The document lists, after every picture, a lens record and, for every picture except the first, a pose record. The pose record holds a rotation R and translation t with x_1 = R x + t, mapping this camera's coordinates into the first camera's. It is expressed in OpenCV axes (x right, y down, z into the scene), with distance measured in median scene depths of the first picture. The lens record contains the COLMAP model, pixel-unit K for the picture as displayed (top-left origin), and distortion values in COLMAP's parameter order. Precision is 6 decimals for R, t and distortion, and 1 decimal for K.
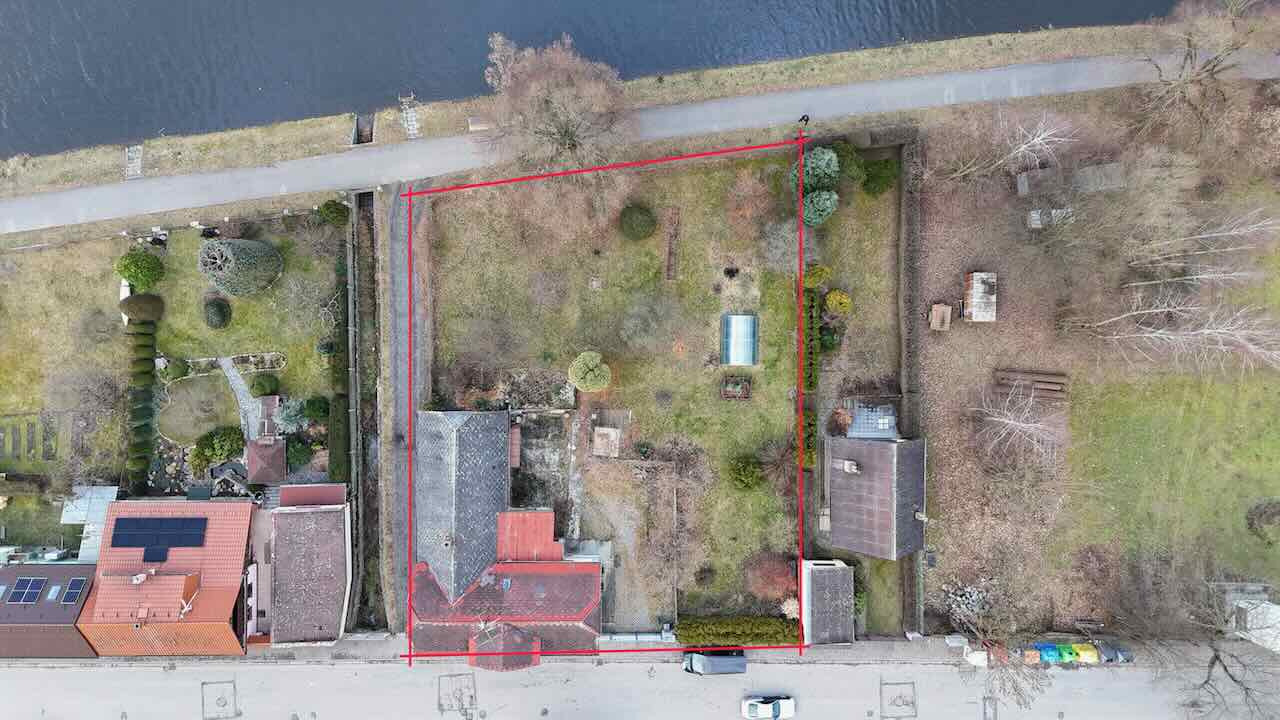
lens RADIAL K [[936.6, 0, 643.6], [0, 936.6, 351.6], [0, 0, 1]] dist [0.036892, -0.006718]
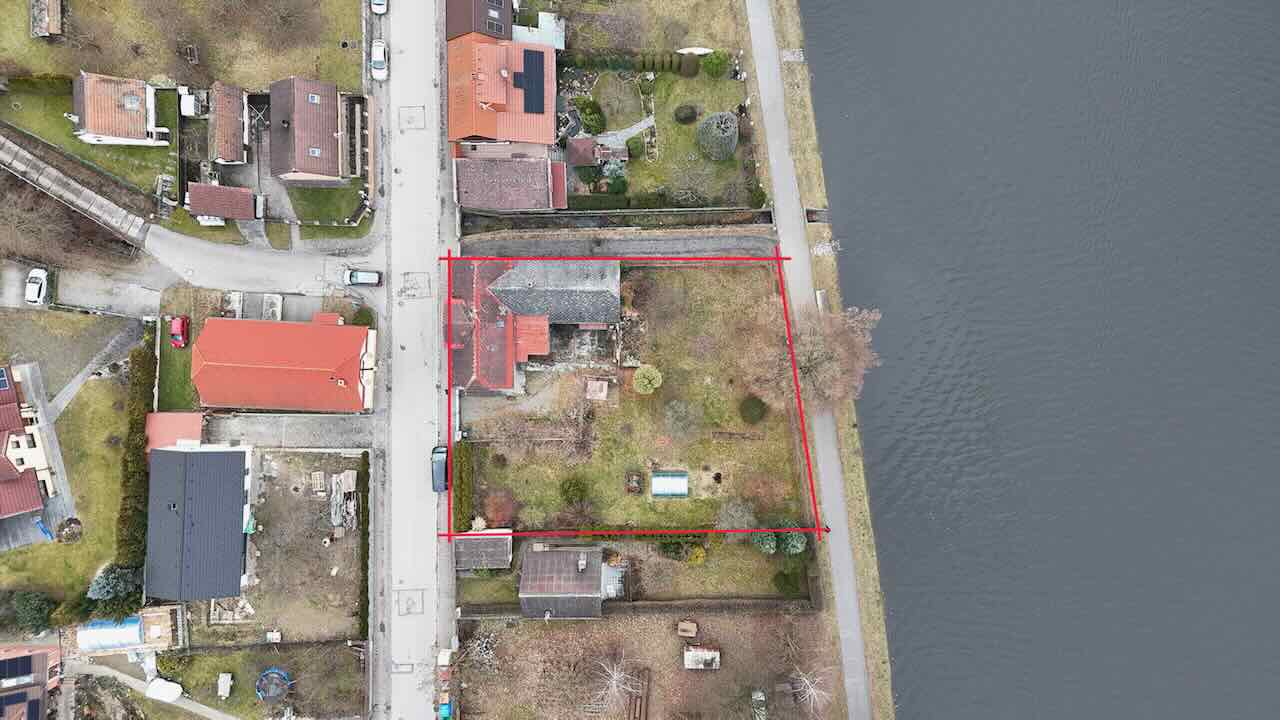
lens RADIAL K [[936.6, 0, 643.6], [0, 936.6, 351.6], [0, 0, 1]] dist [0.036892, -0.006718]
pose [[0.007768, 0.999809, -0.017910, -0.071596], [-0.999783, 0.007419, -0.019479, 0.052735], [-0.019342, 0.018058, 0.999650, -0.402170]]
